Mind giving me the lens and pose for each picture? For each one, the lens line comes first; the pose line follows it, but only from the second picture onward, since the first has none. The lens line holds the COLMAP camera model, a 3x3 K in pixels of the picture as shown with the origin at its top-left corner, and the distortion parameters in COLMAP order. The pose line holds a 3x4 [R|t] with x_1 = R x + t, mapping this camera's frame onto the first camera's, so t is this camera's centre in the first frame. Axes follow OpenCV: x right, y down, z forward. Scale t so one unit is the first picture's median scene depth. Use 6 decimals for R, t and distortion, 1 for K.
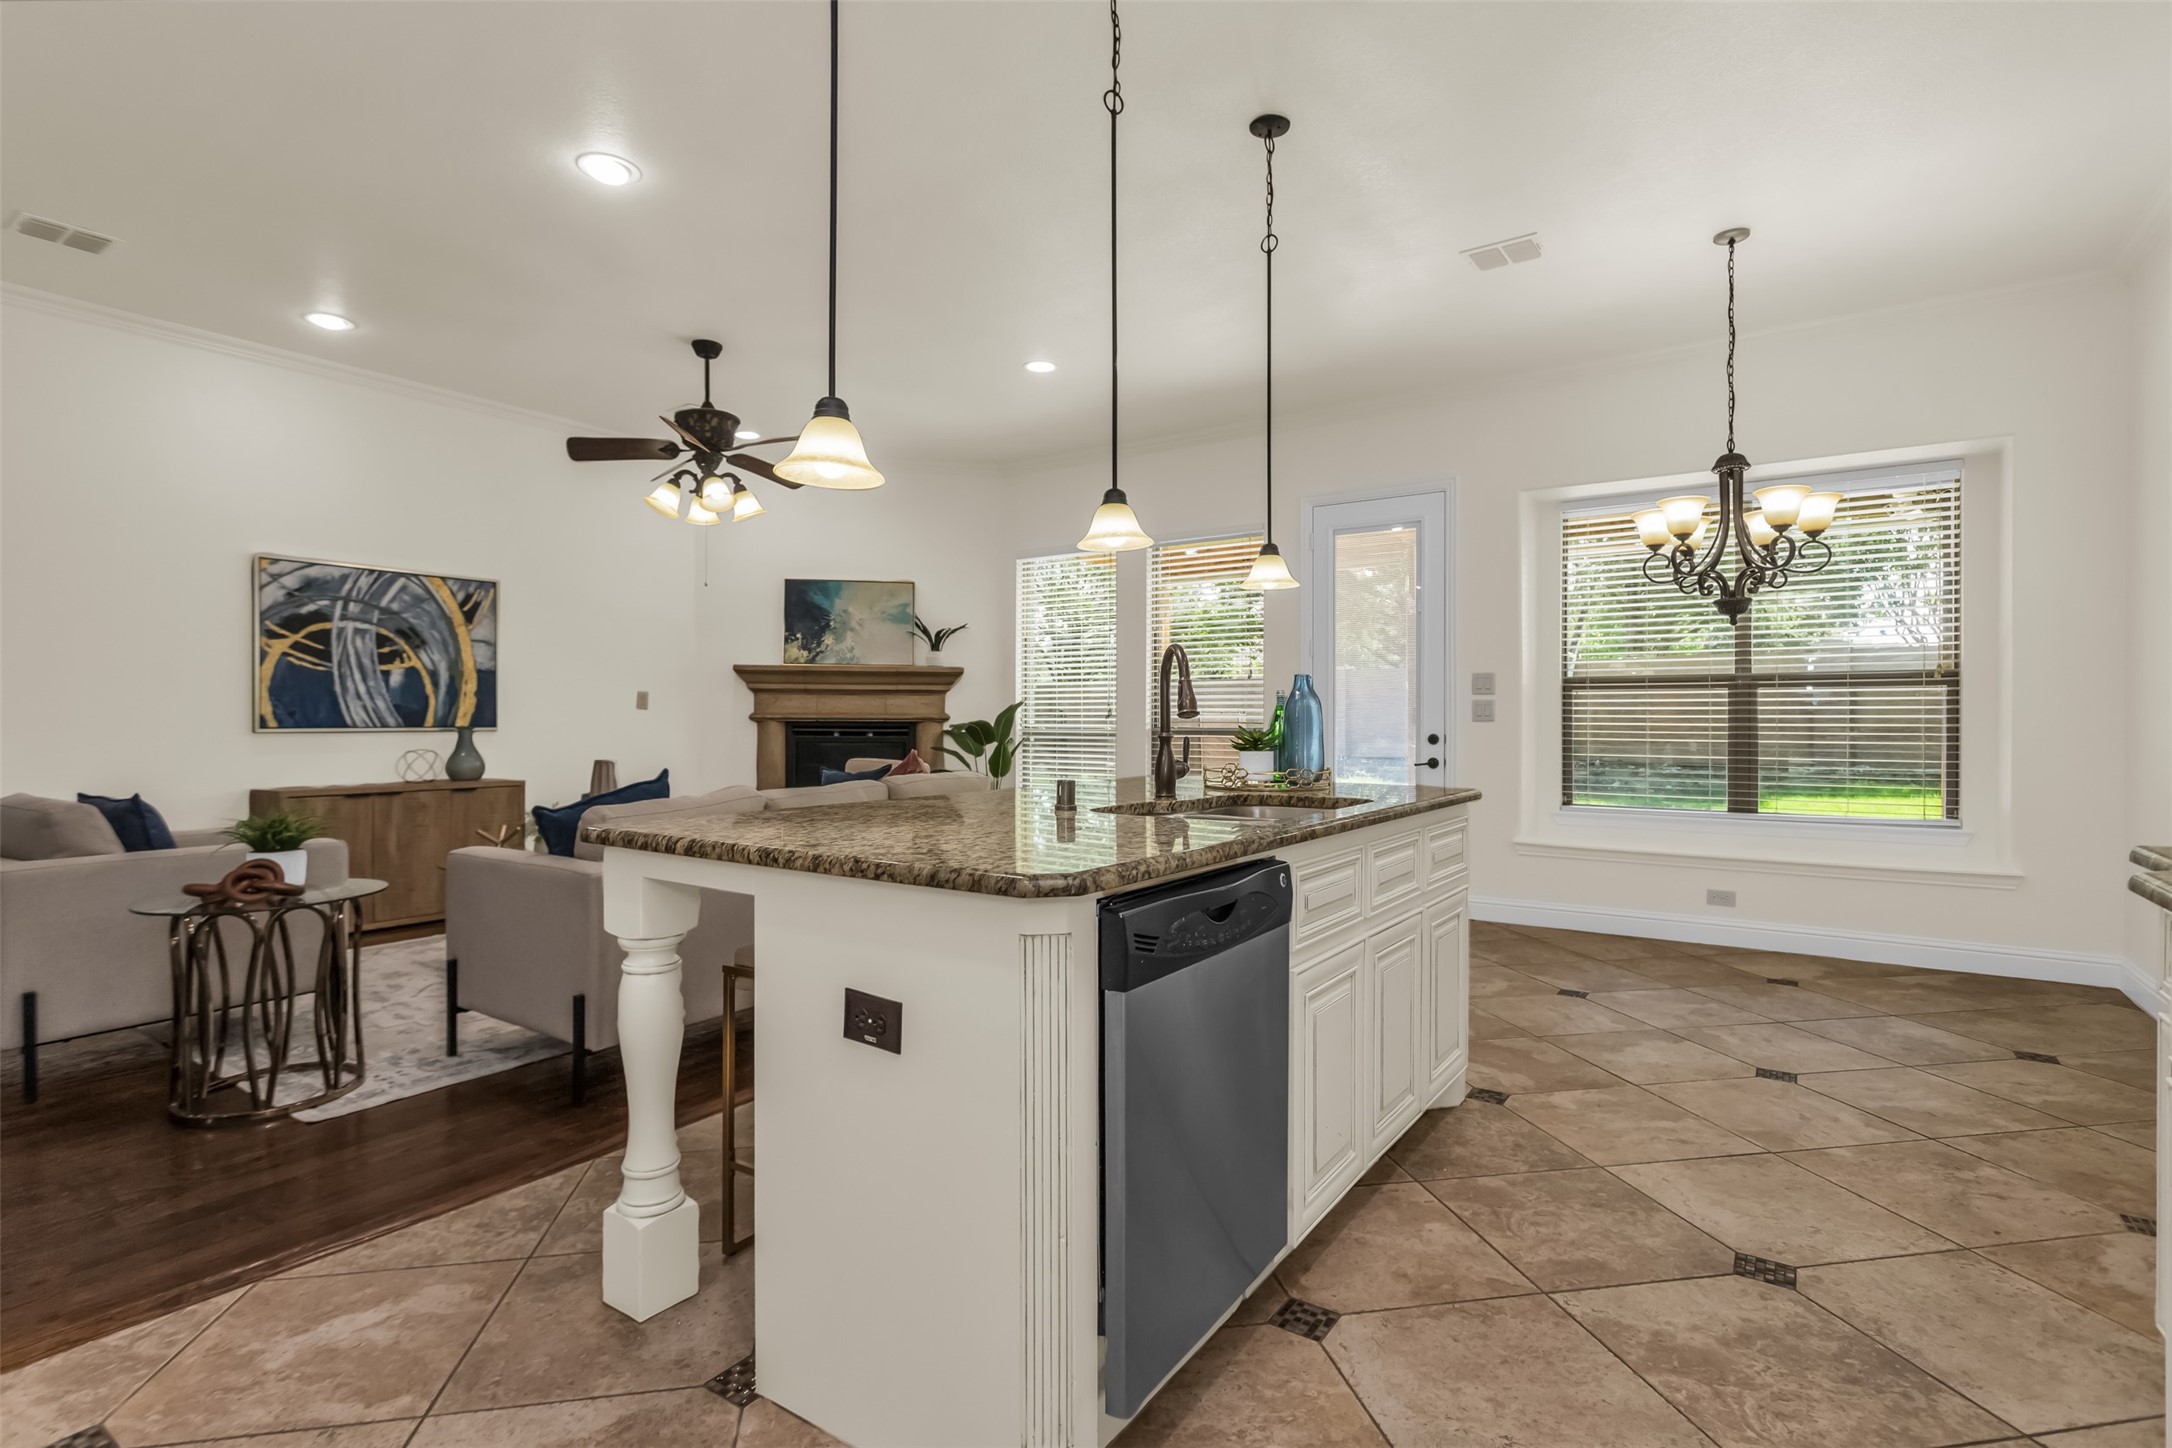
lens RADIAL K [[1037.8, 0, 1079.4], [0, 1037.8, 719.9], [0, 0, 1]] dist [-0.000010, 0.000910]
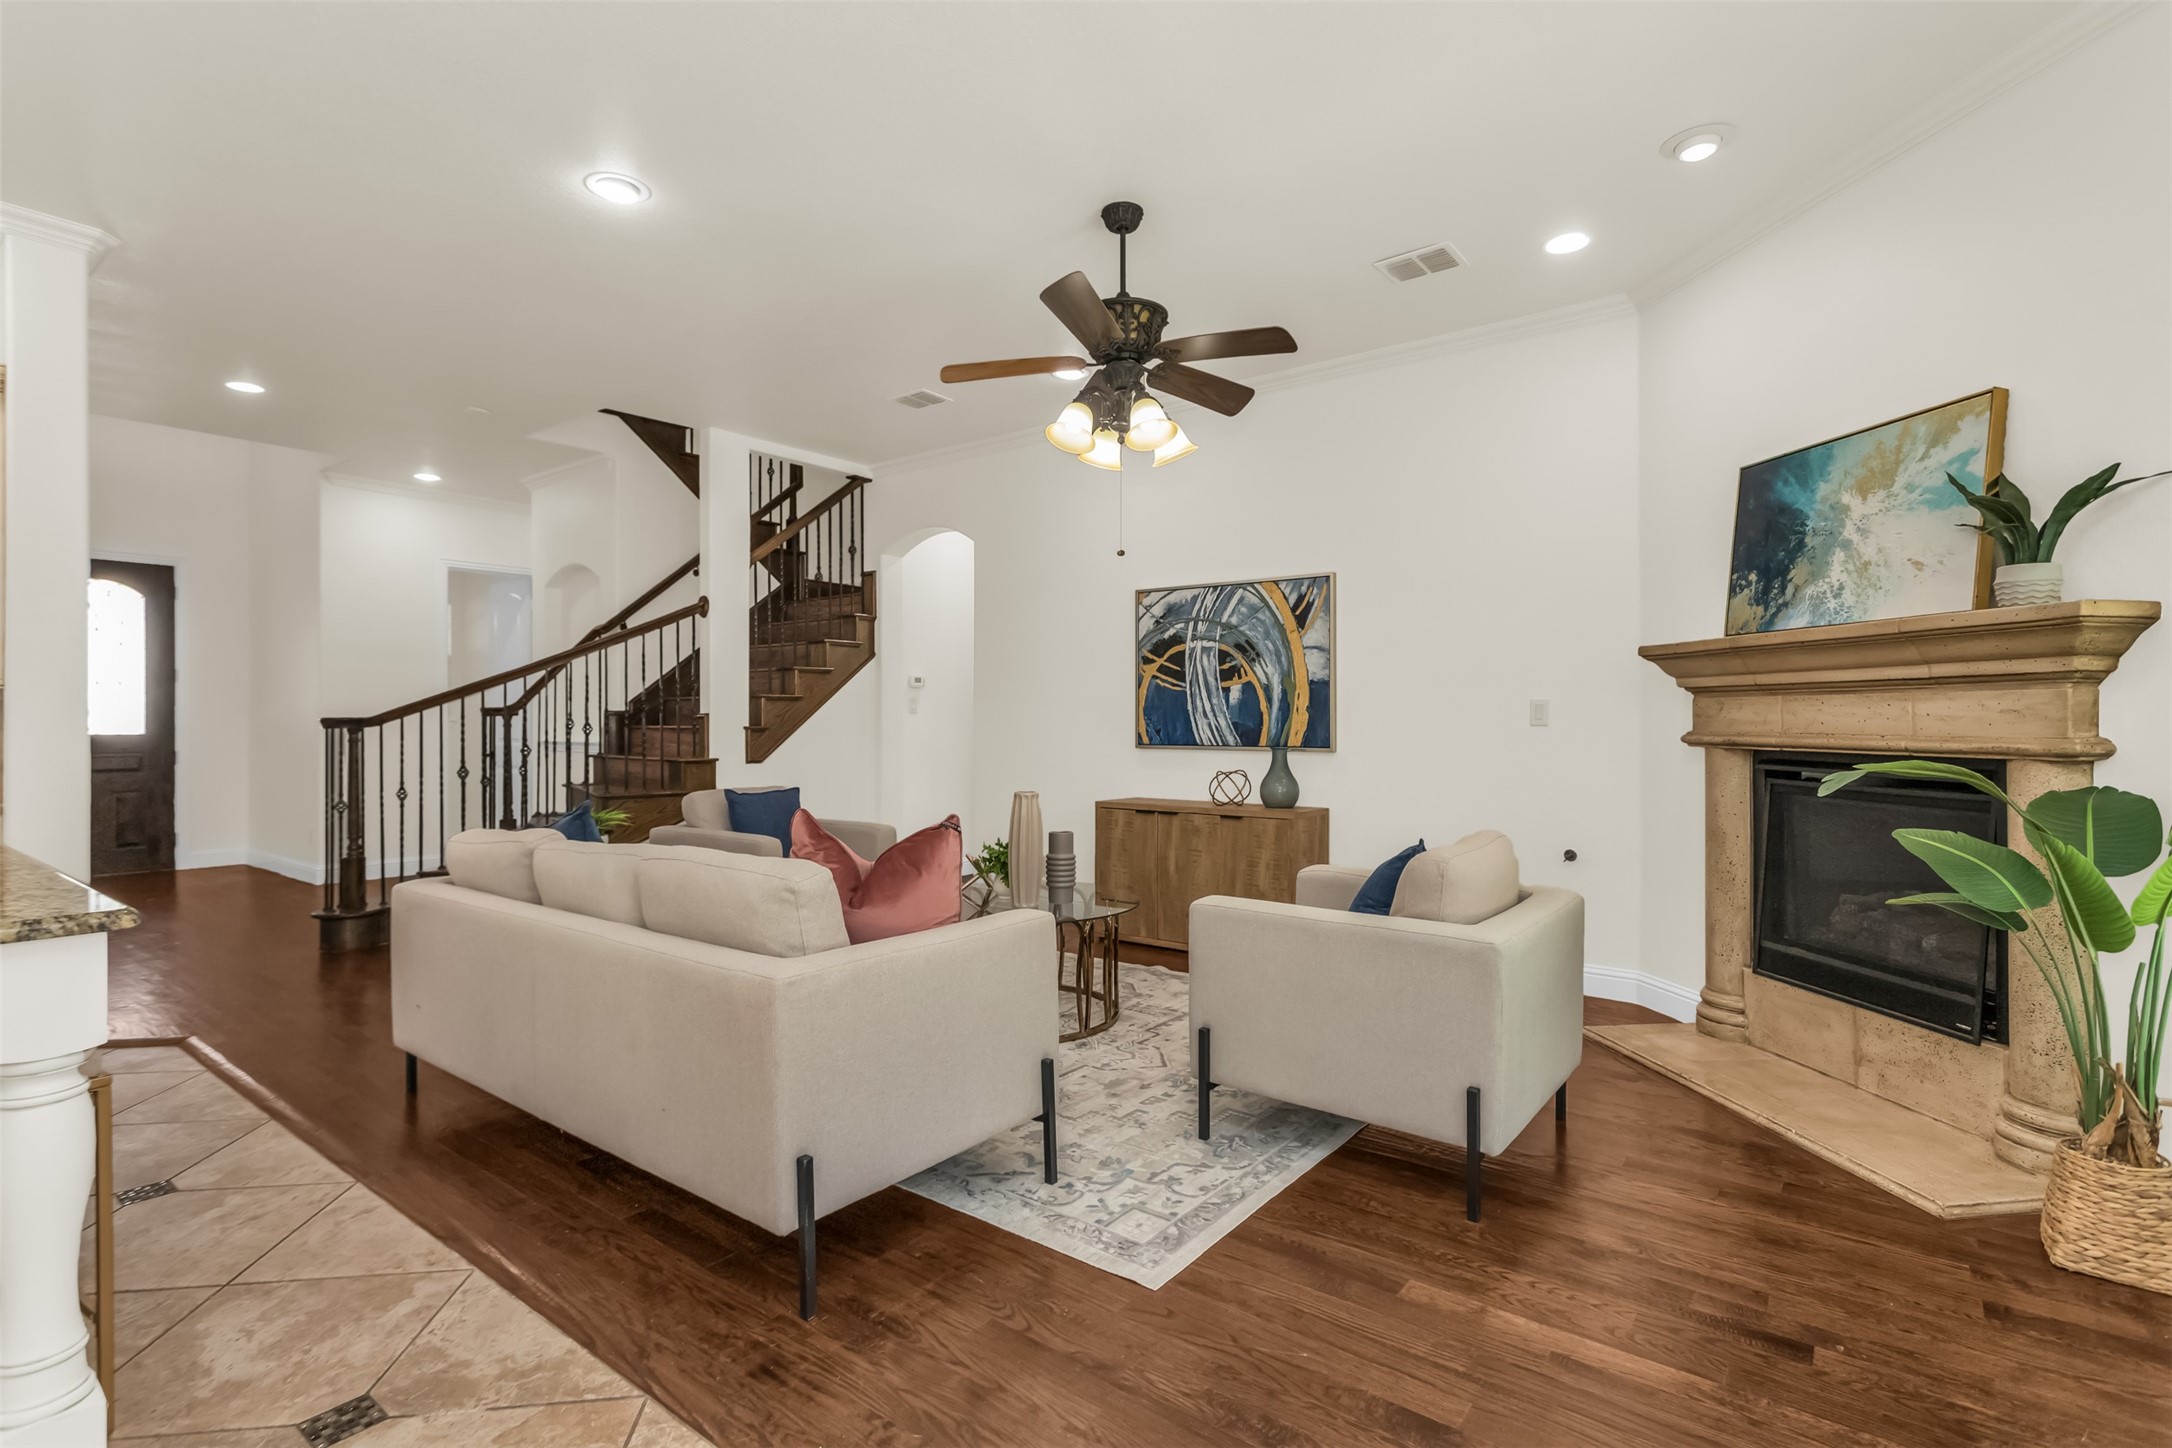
lens RADIAL K [[1037.8, 0, 1084.3], [0, 1037.8, 721.9], [0, 0, 1]] dist [-0.000010, 0.000910]
pose [[-0.050291, -0.000495, -0.998735, 0.312098], [-0.001130, 0.999999, -0.000439, -0.014858], [0.998734, 0.001107, -0.050291, 0.921654]]
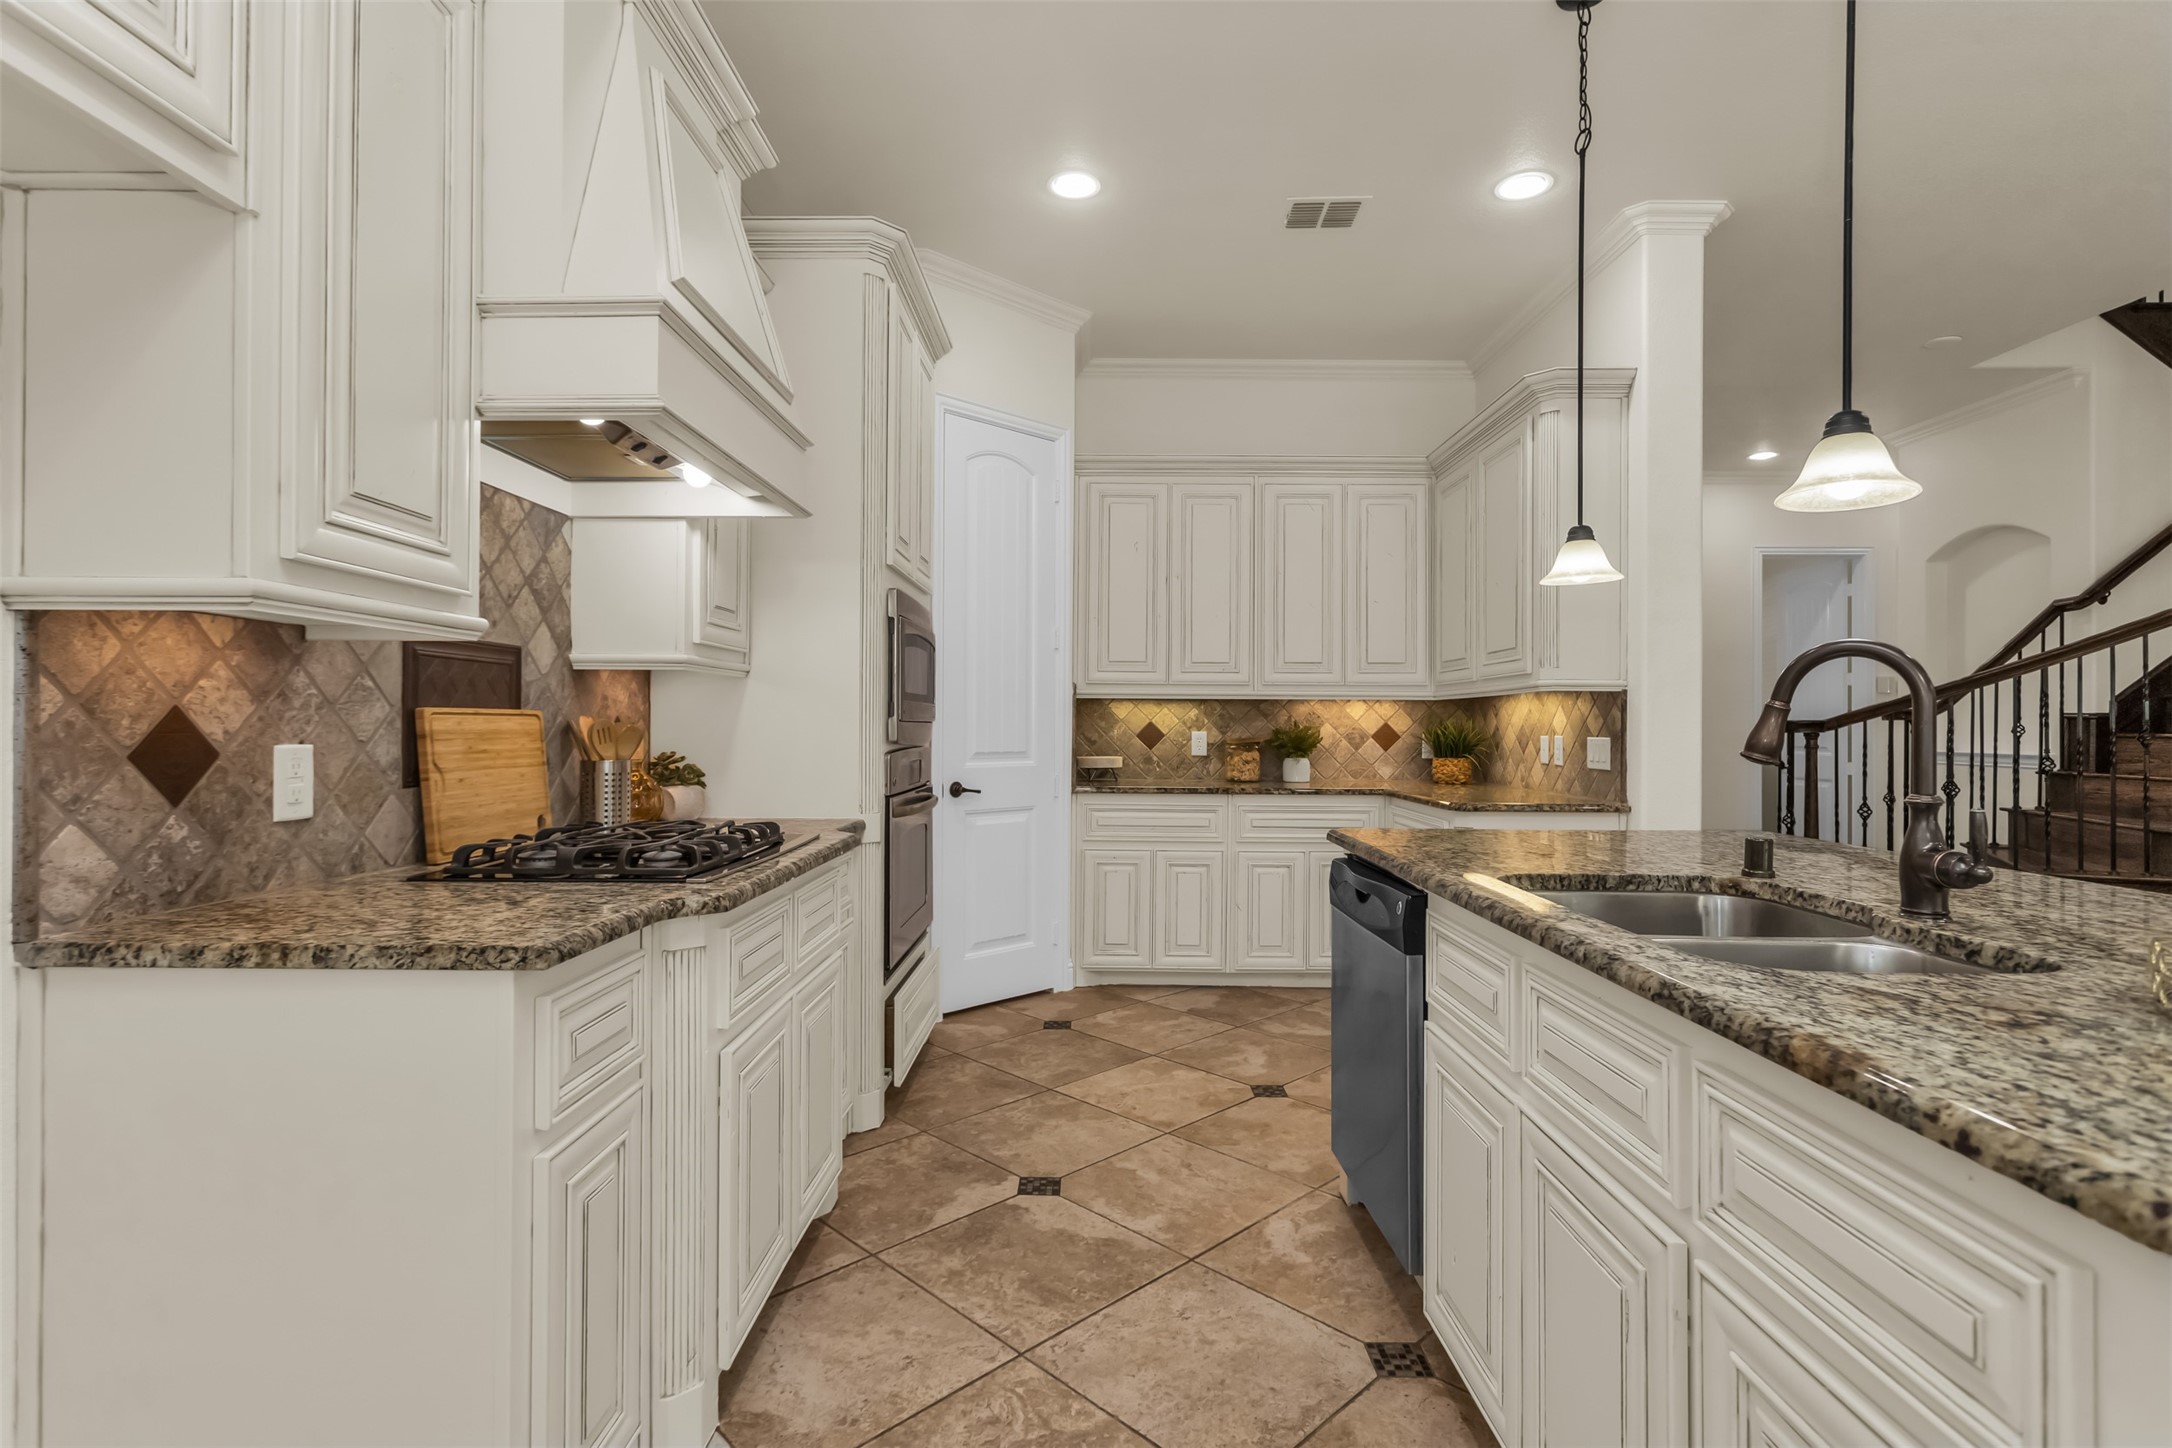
lens RADIAL K [[1037.8, 0, 1078.7], [0, 1037.8, 718.9], [0, 0, 1]] dist [-0.000010, 0.000910]
pose [[-0.827790, -0.011402, -0.560922, 0.352051], [-0.010191, 0.999934, -0.005286, -0.009336], [0.560945, 0.001341, -0.827852, 0.561400]]
